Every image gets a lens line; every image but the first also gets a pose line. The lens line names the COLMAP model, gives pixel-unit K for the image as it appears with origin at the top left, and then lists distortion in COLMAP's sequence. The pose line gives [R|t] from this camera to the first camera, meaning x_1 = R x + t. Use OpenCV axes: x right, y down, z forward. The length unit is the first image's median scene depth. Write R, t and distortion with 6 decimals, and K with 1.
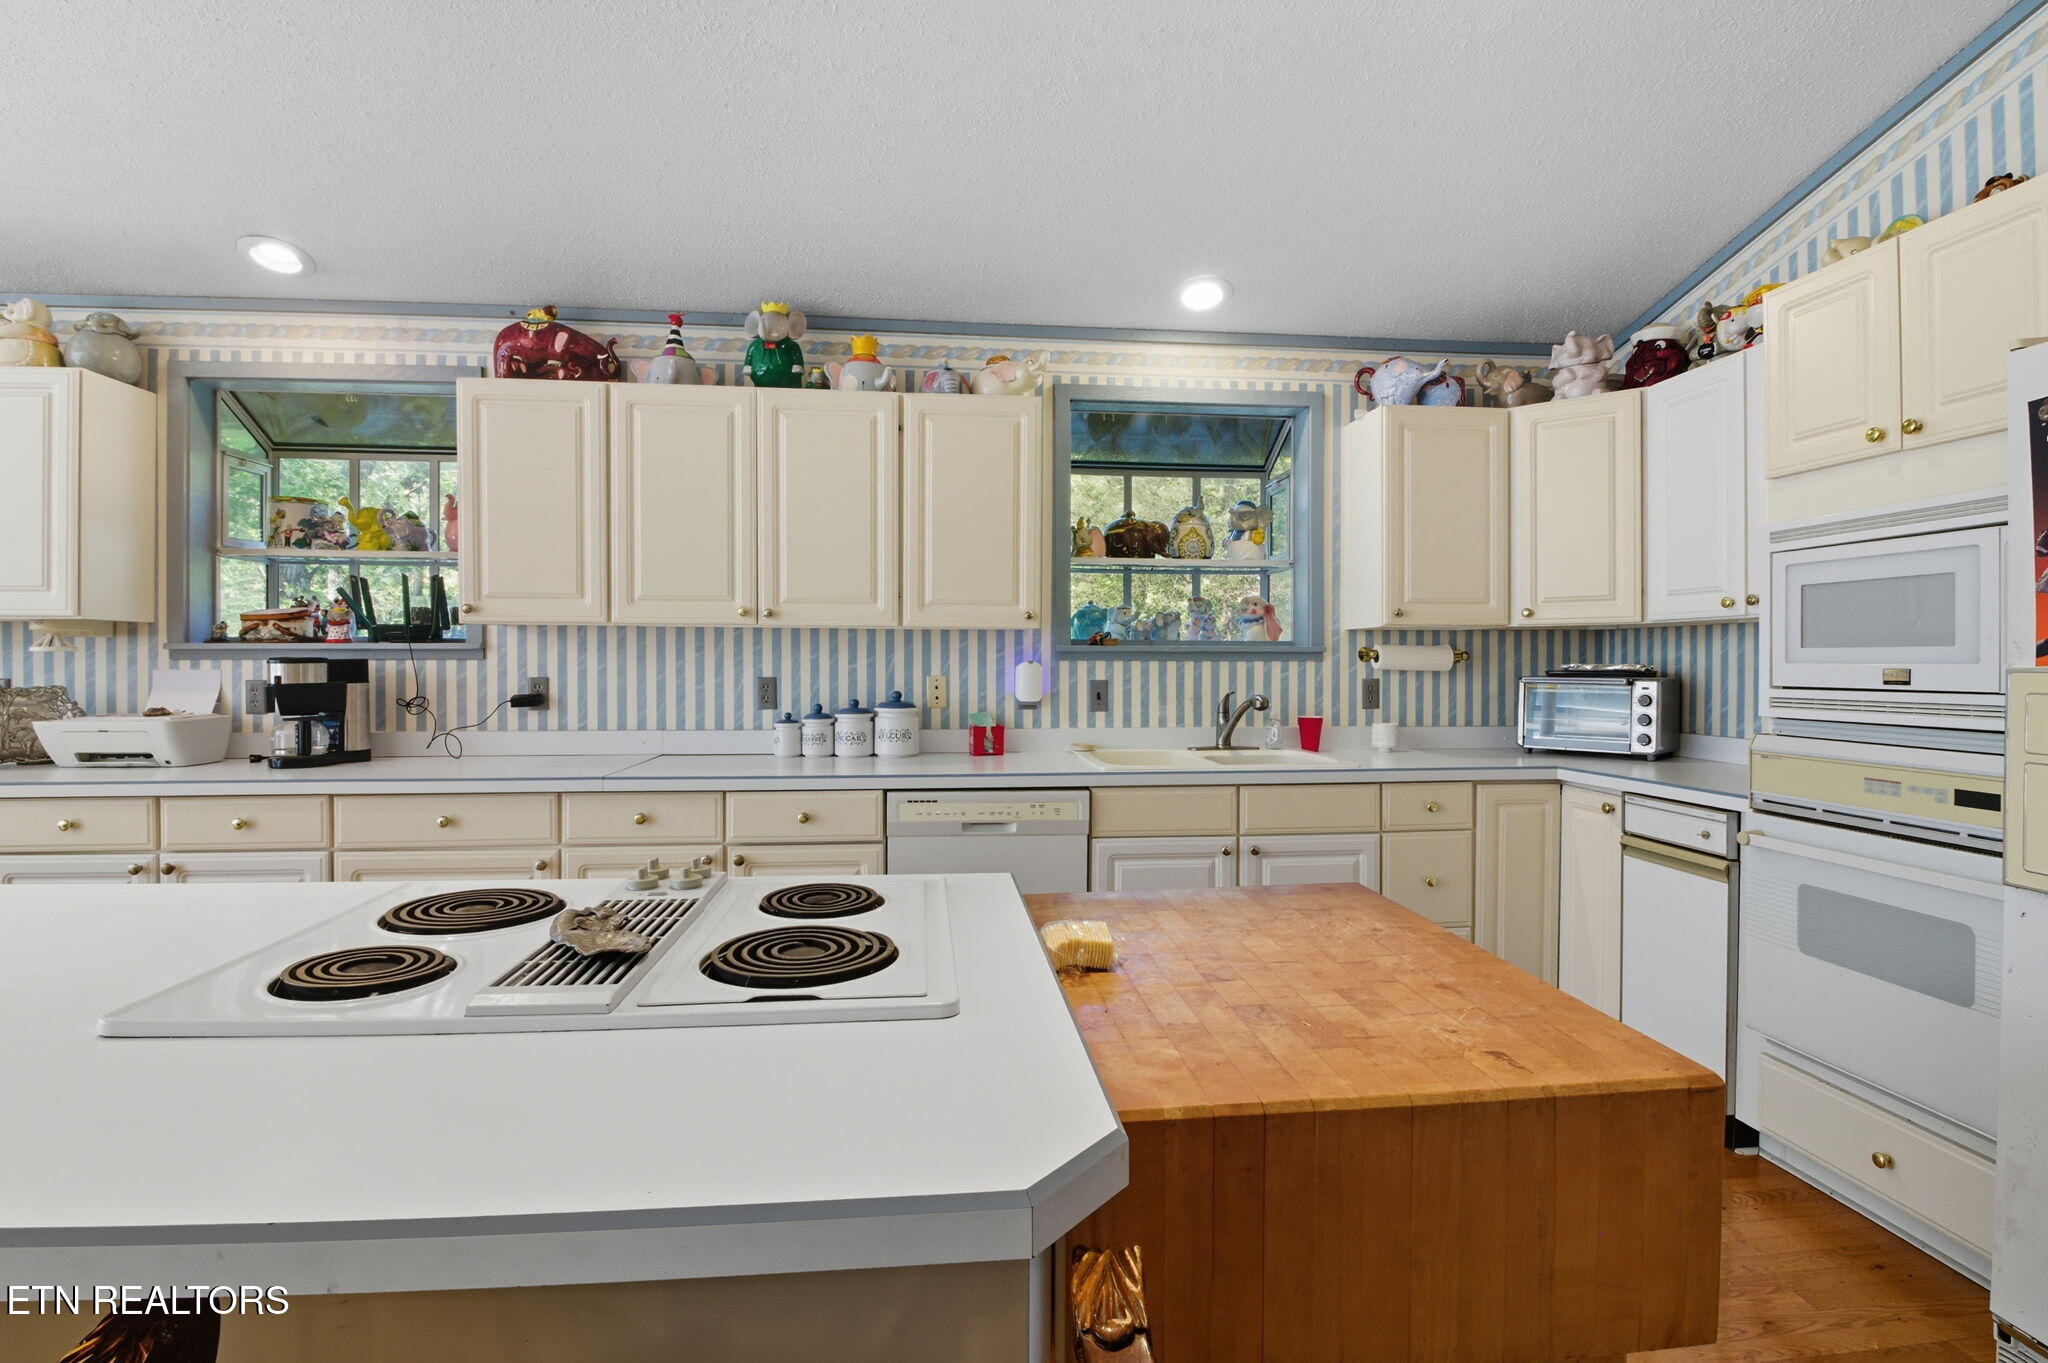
lens RADIAL K [[997.2, 0, 1027.9], [0, 997.2, 673.2], [0, 0, 1]] dist [-0.025660, -0.000541]
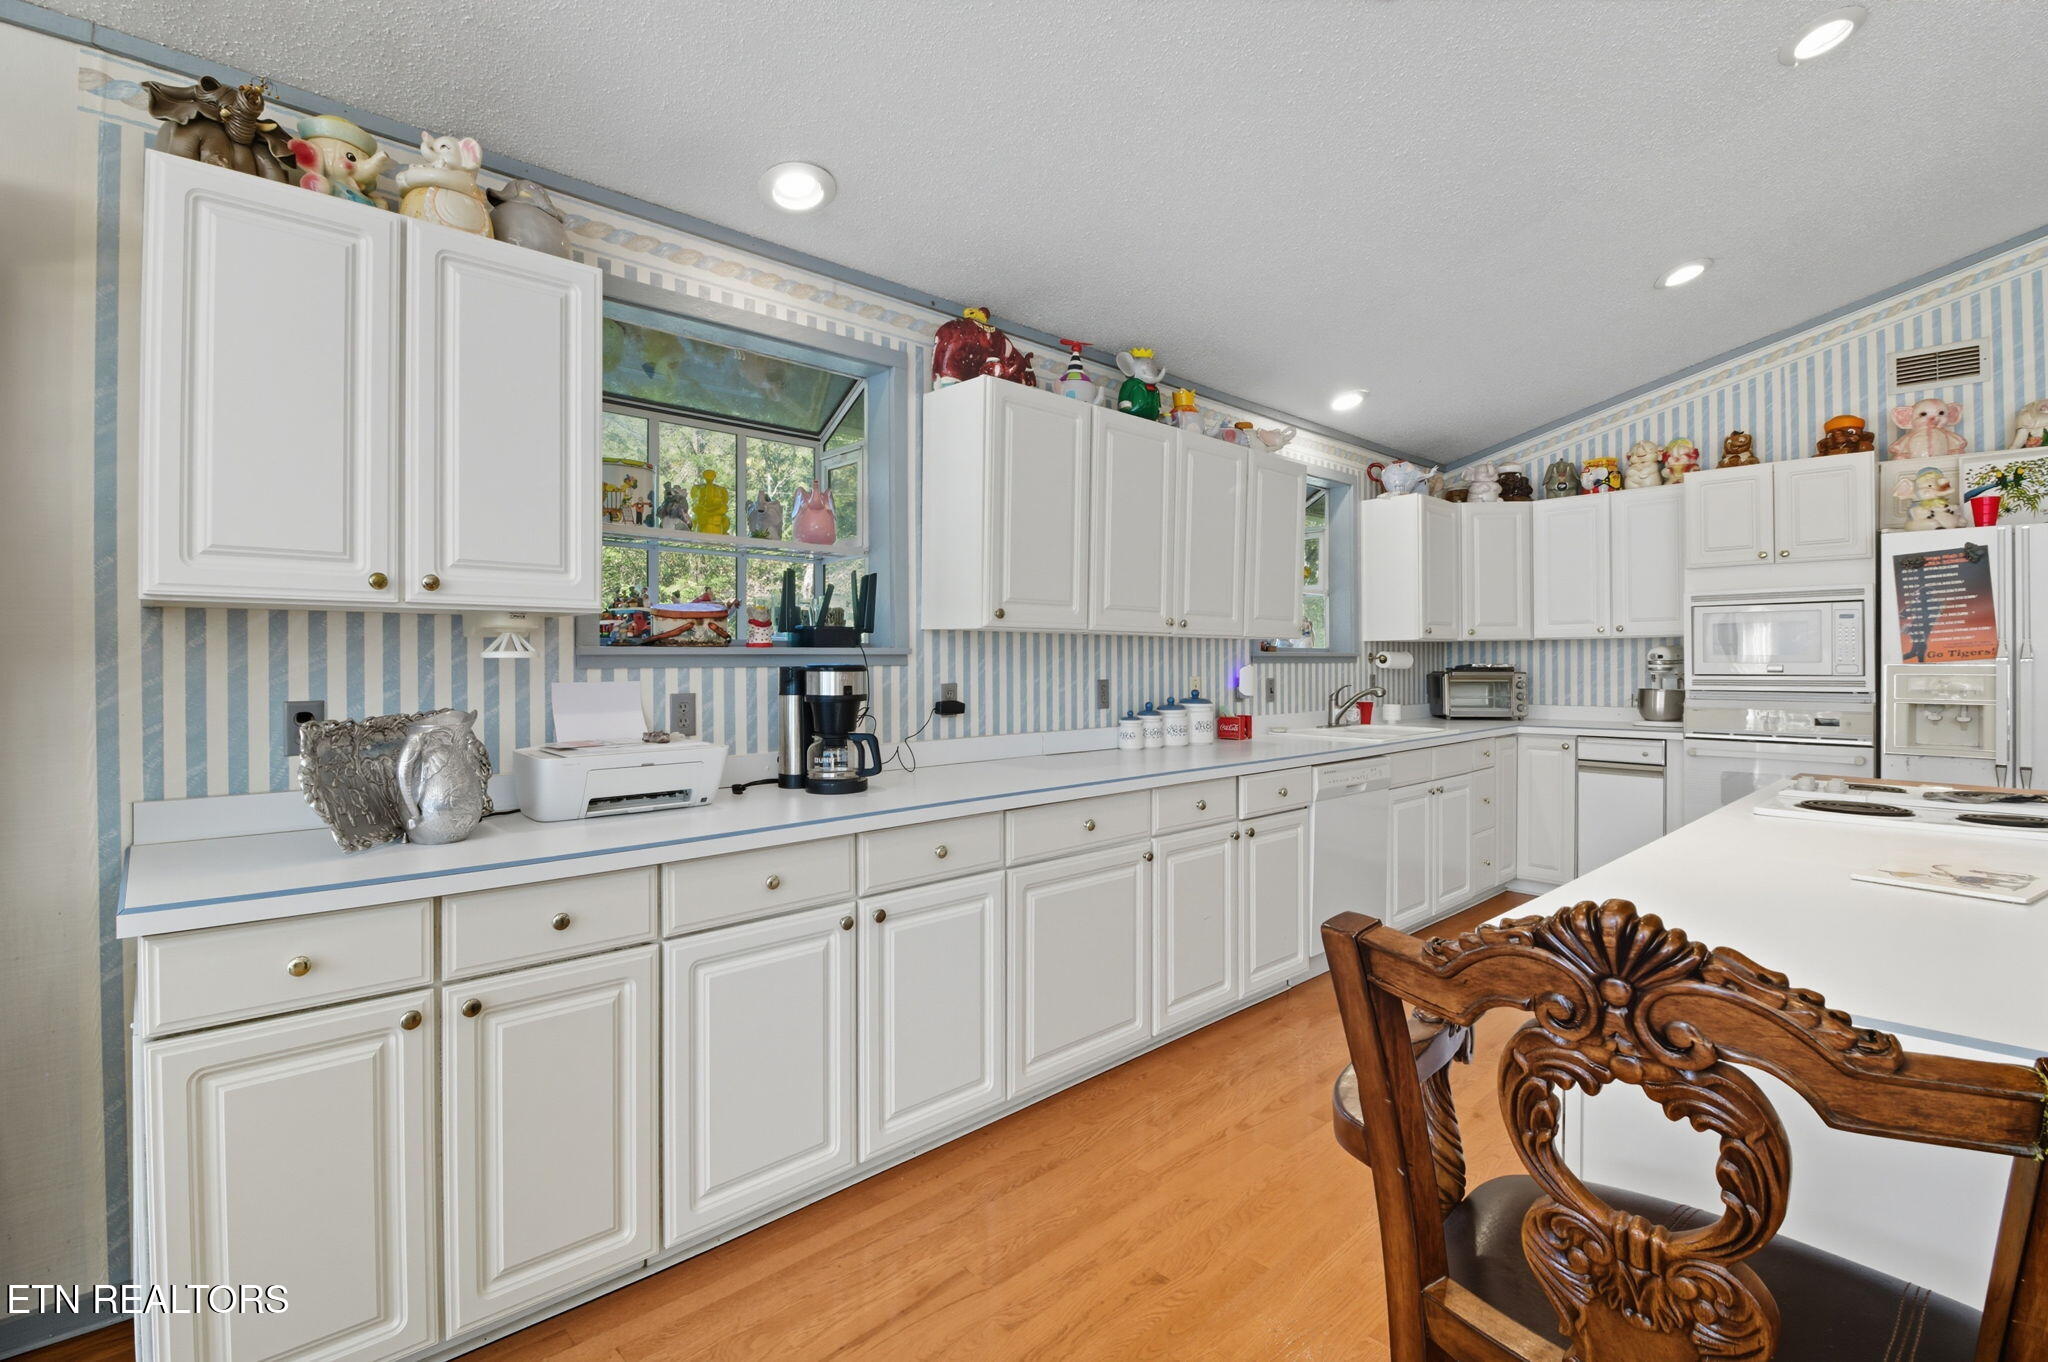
lens RADIAL K [[945.7, 0, 1034.9], [0, 945.7, 665.9], [0, 0, 1]] dist [-0.033527, 0.005409]
pose [[0.795951, -0.007214, 0.605319, -1.006353], [0.011198, 0.999933, -0.002807, -0.009782], [-0.605258, 0.009012, 0.795978, 0.217001]]
